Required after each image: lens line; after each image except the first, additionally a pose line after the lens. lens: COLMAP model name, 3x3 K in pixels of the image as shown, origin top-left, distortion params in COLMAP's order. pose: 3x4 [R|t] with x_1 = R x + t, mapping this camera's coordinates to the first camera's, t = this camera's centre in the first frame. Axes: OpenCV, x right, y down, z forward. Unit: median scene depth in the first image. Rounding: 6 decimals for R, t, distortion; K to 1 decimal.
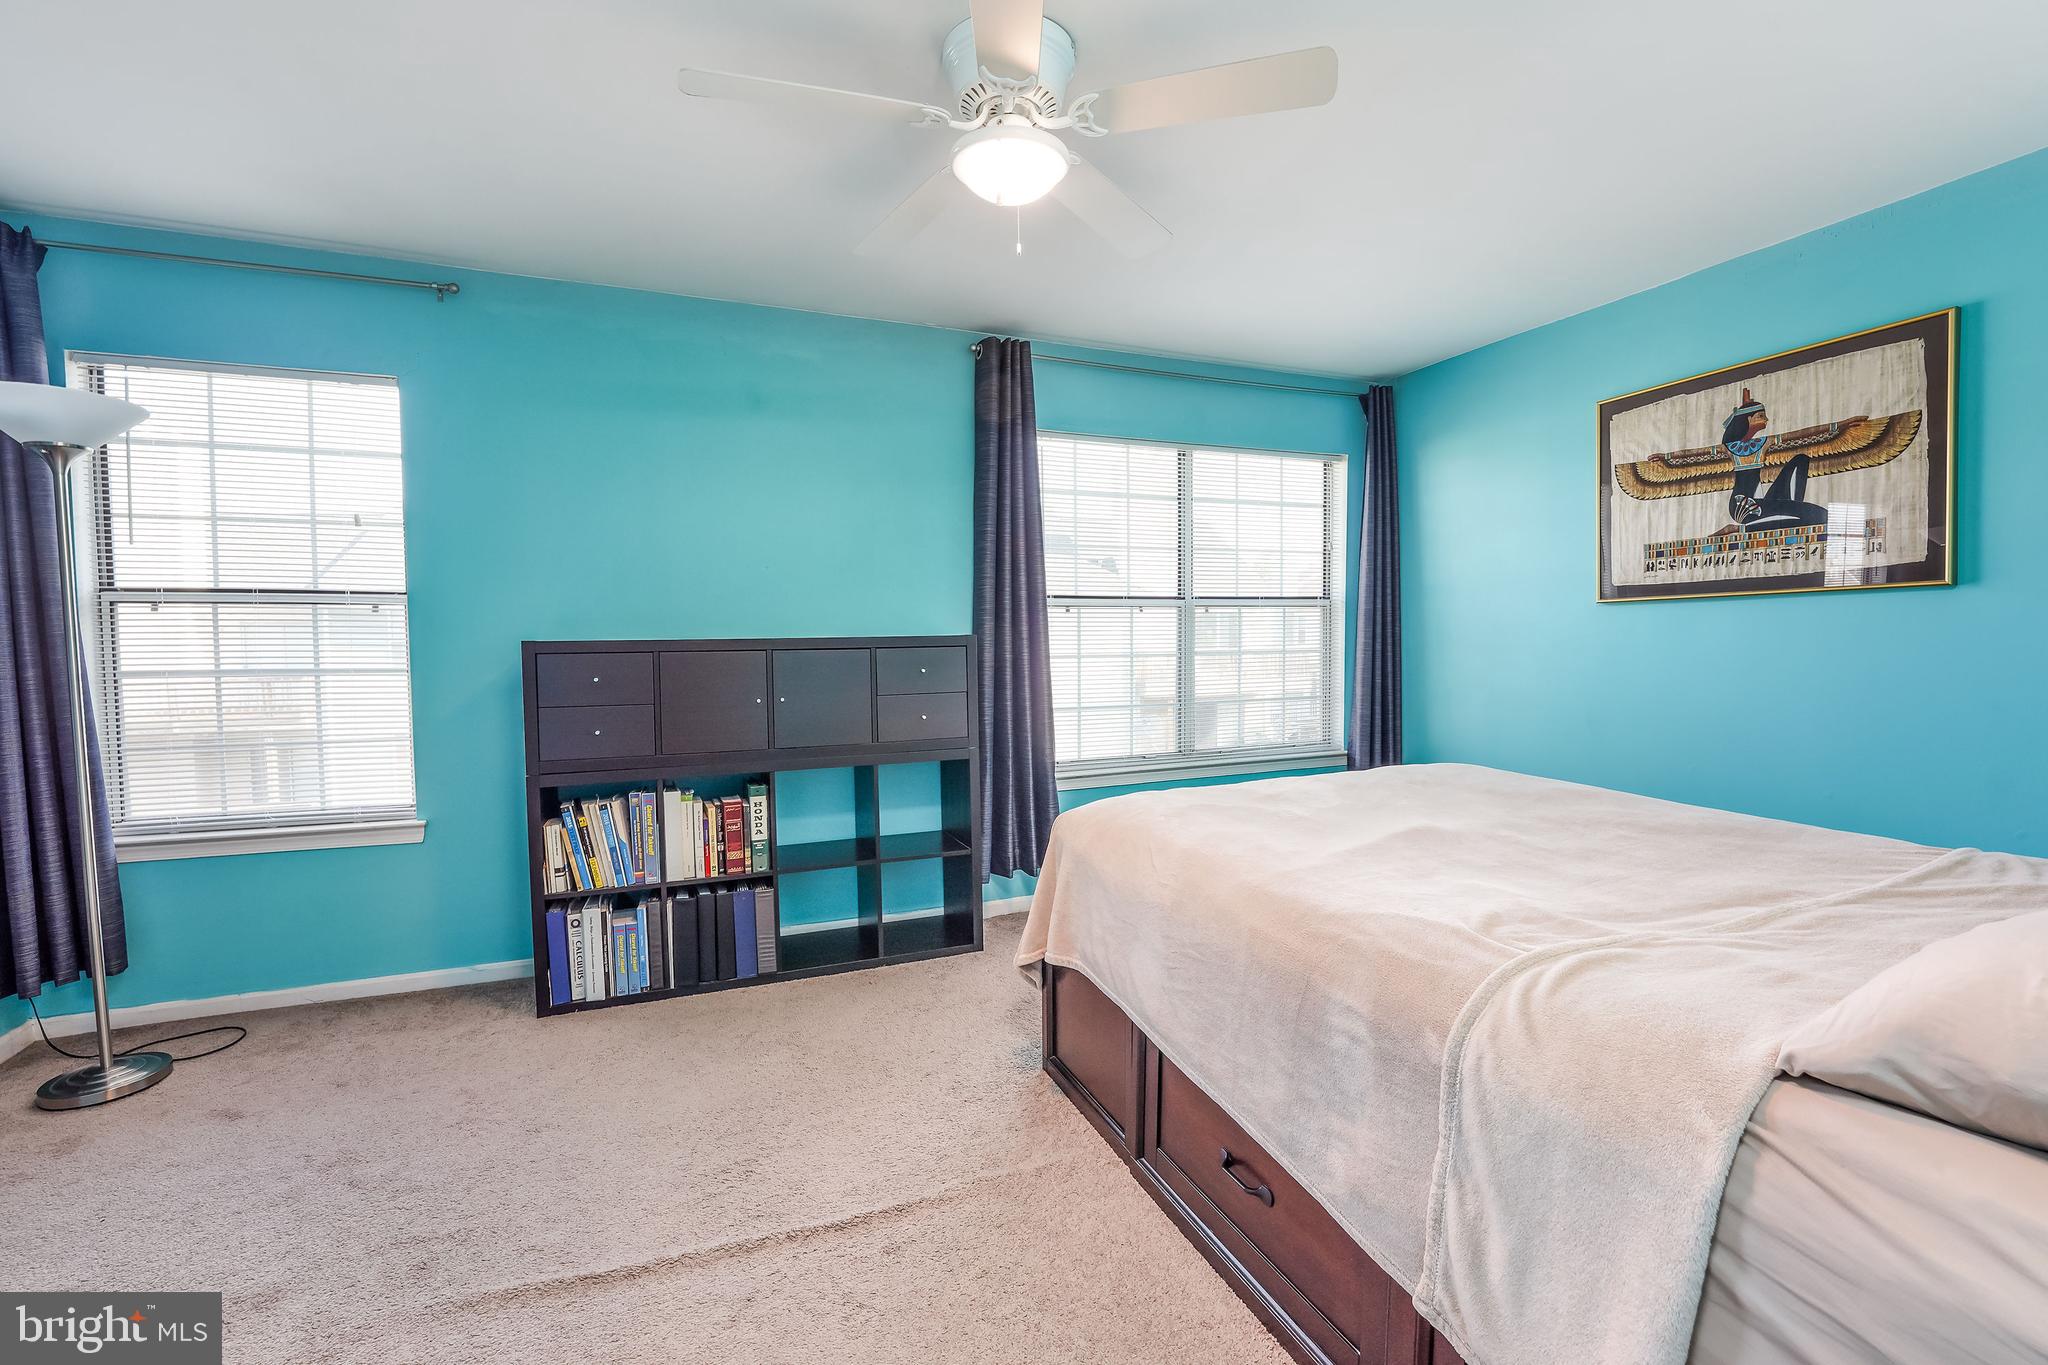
lens RADIAL K [[848.1, 0, 1027.0], [0, 848.1, 678.3], [0, 0, 1]] dist [-0.026866, 0.003799]
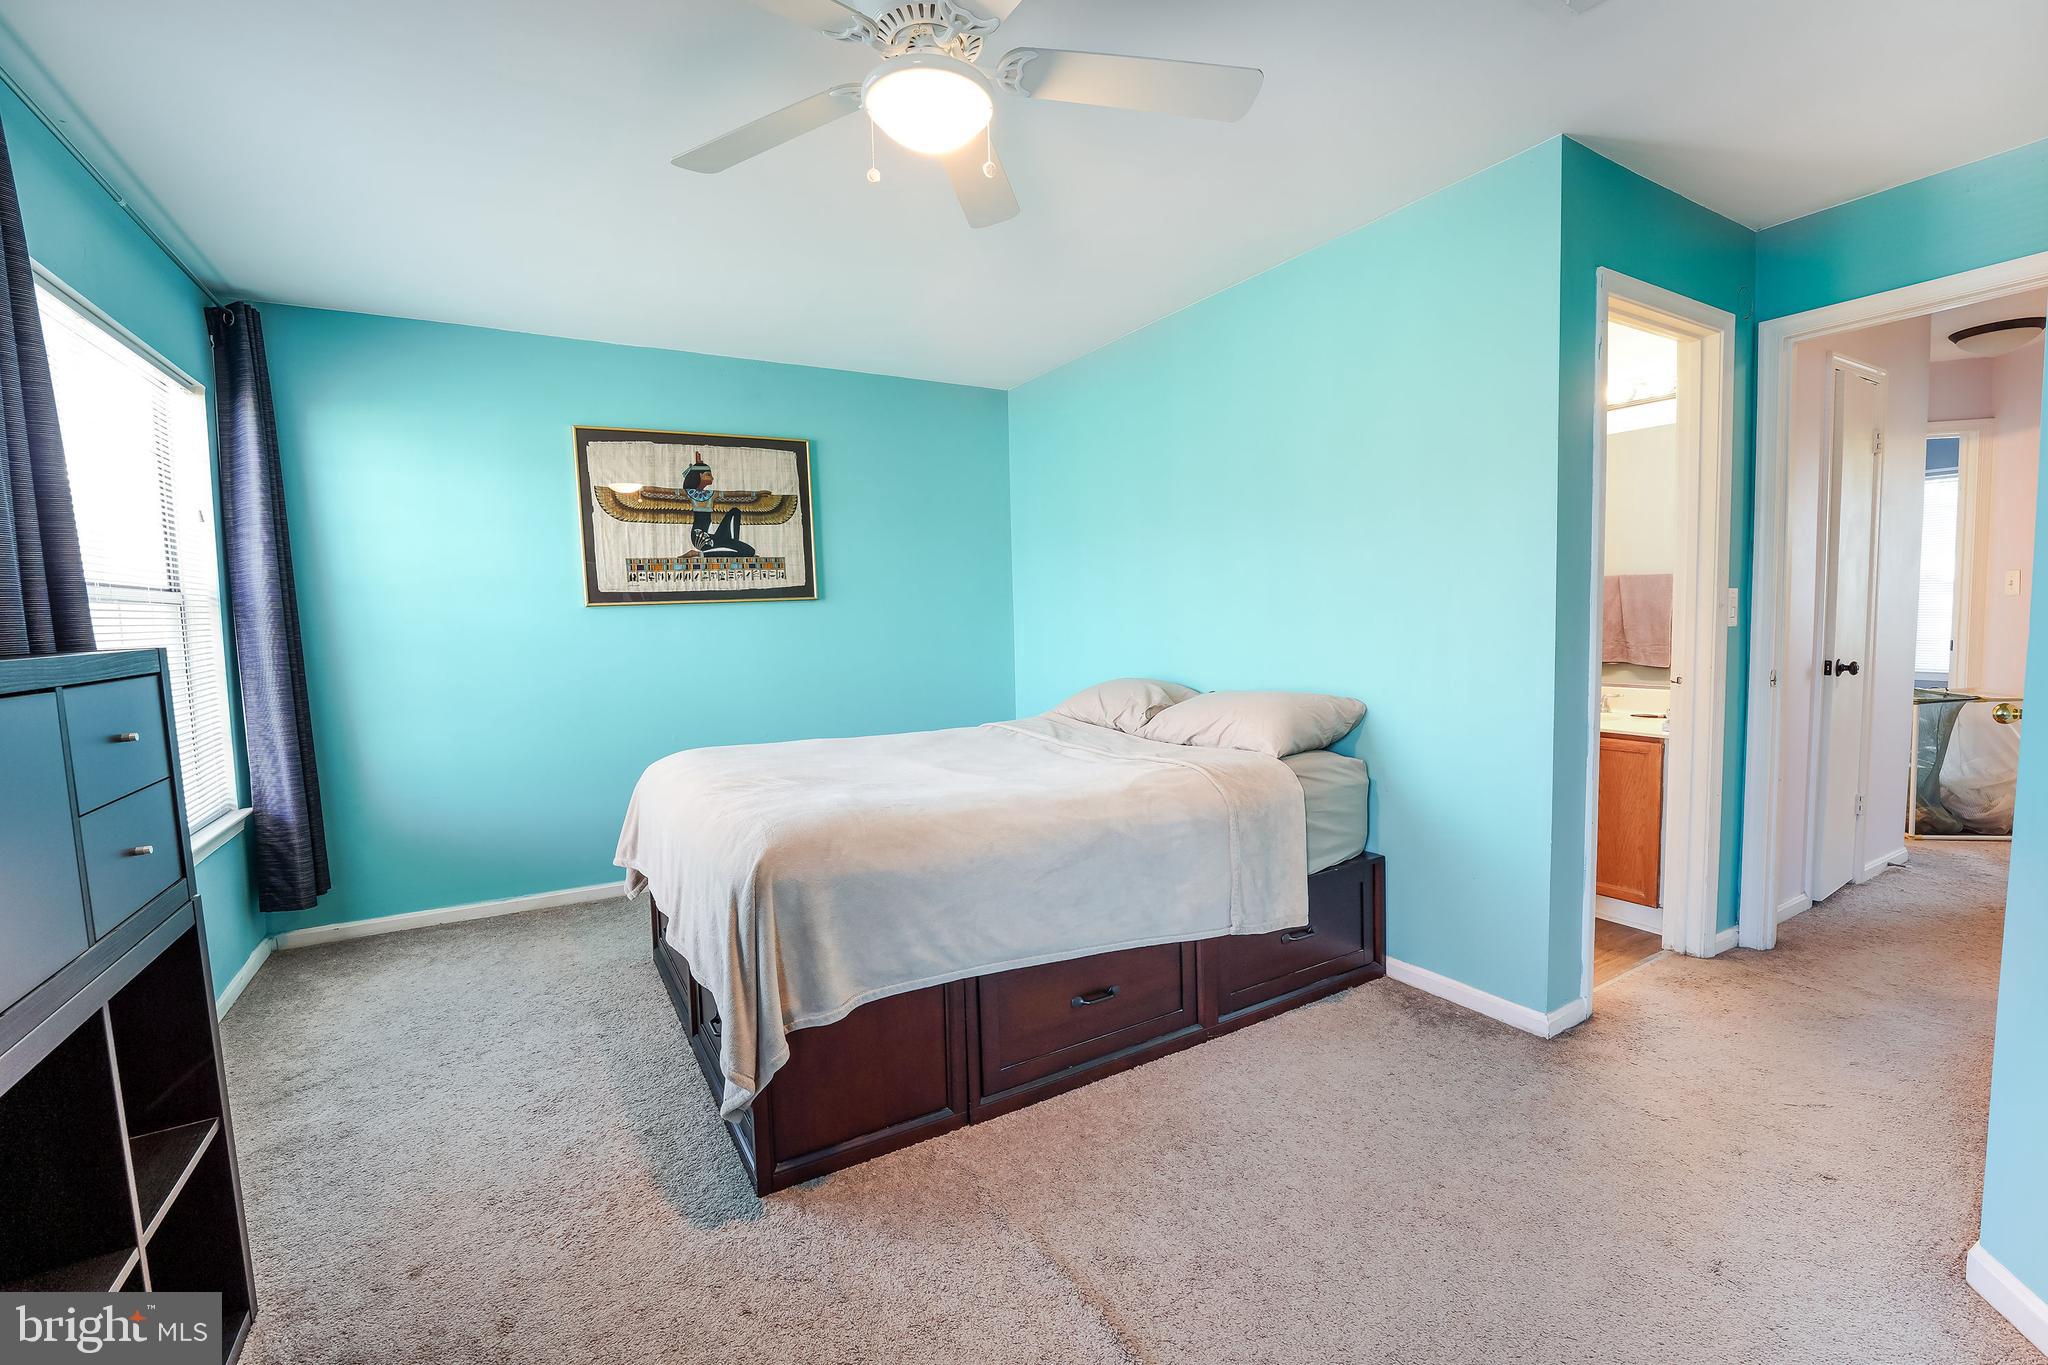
lens RADIAL K [[848.1, 0, 1024.8], [0, 848.1, 684.8], [0, 0, 1]] dist [-0.026866, 0.003799]
pose [[-0.128641, -0.067620, 0.989383, -0.589279], [0.078216, 0.993873, 0.078097, -0.032856], [-0.988602, 0.087432, -0.122564, 0.654976]]
